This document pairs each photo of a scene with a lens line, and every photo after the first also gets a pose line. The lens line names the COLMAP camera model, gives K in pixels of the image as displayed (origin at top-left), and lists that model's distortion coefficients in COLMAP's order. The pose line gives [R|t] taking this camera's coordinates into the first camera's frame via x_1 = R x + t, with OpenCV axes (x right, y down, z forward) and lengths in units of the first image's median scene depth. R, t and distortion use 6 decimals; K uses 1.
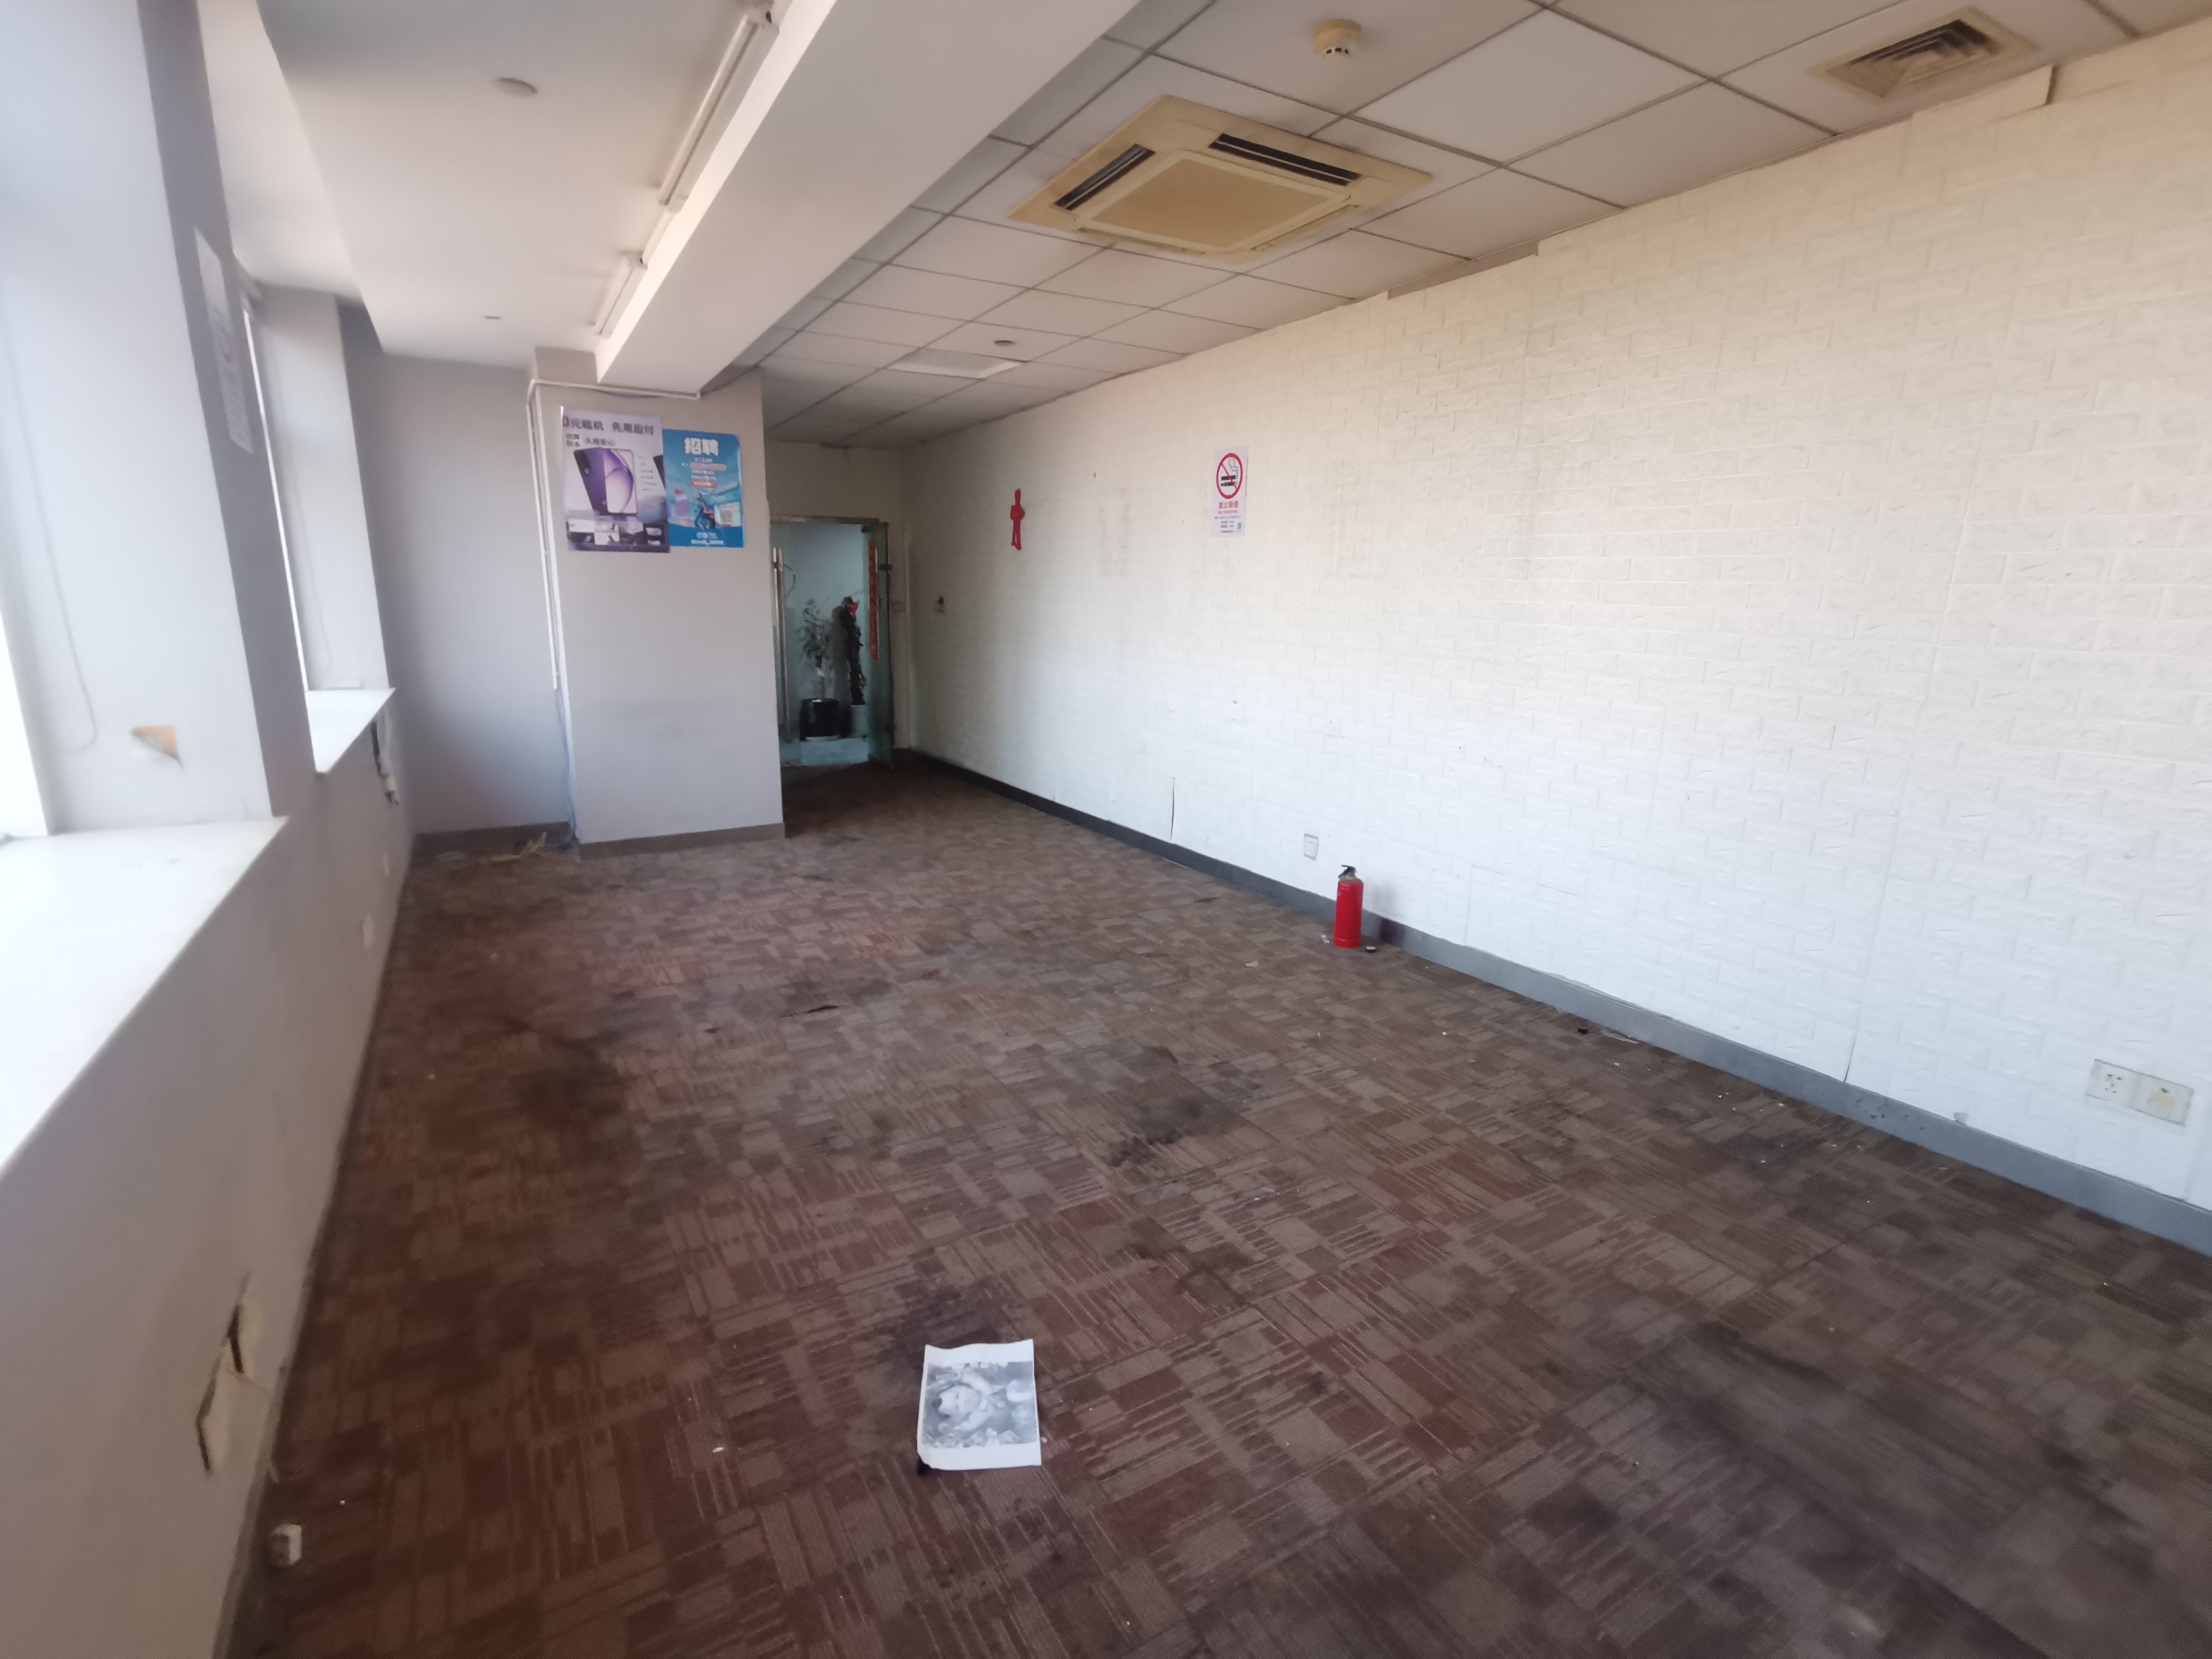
lens RADIAL K [[1064.9, 0, 1099.2], [0, 1064.9, 836.5], [0, 0, 1]] dist [-0.024946, 0.001853]
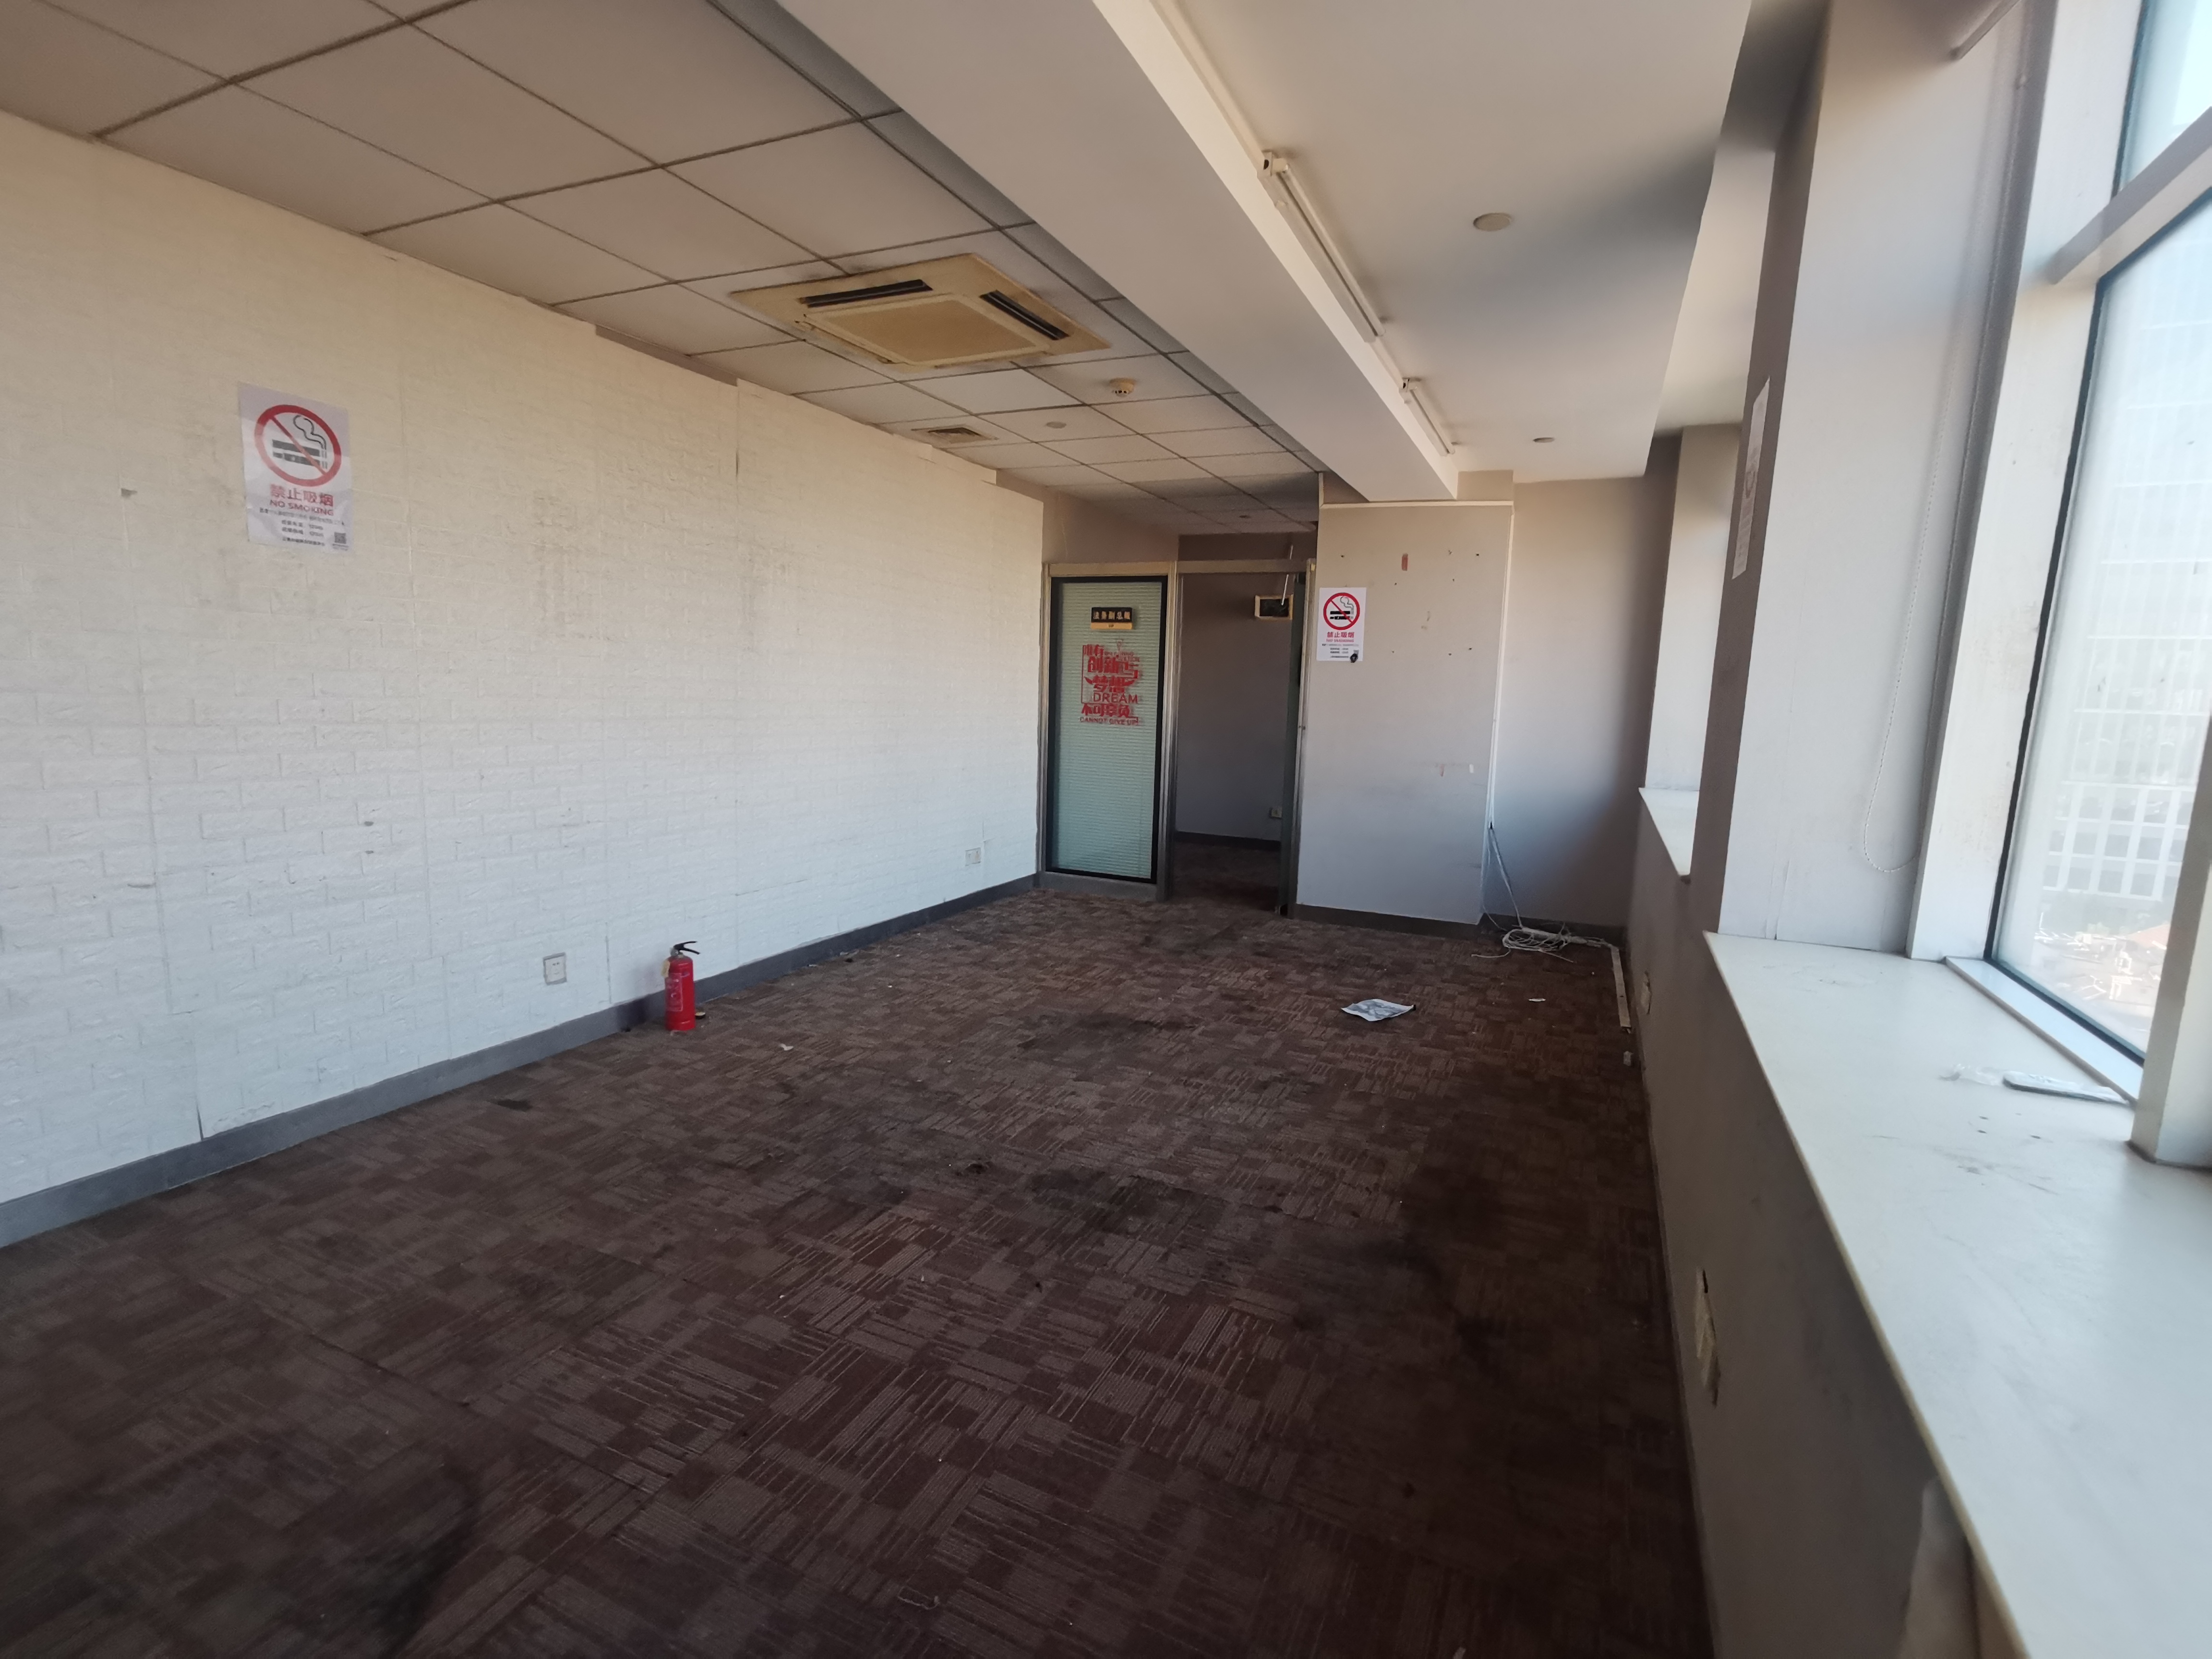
lens RADIAL K [[1064.9, 0, 1097.5], [0, 1064.9, 836.8], [0, 0, 1]] dist [-0.024946, 0.001853]
pose [[-0.569472, -0.152461, 0.807748, -1.056982], [0.137688, 0.951074, 0.276586, -0.397204], [-0.810397, 0.268725, -0.520619, 1.696217]]
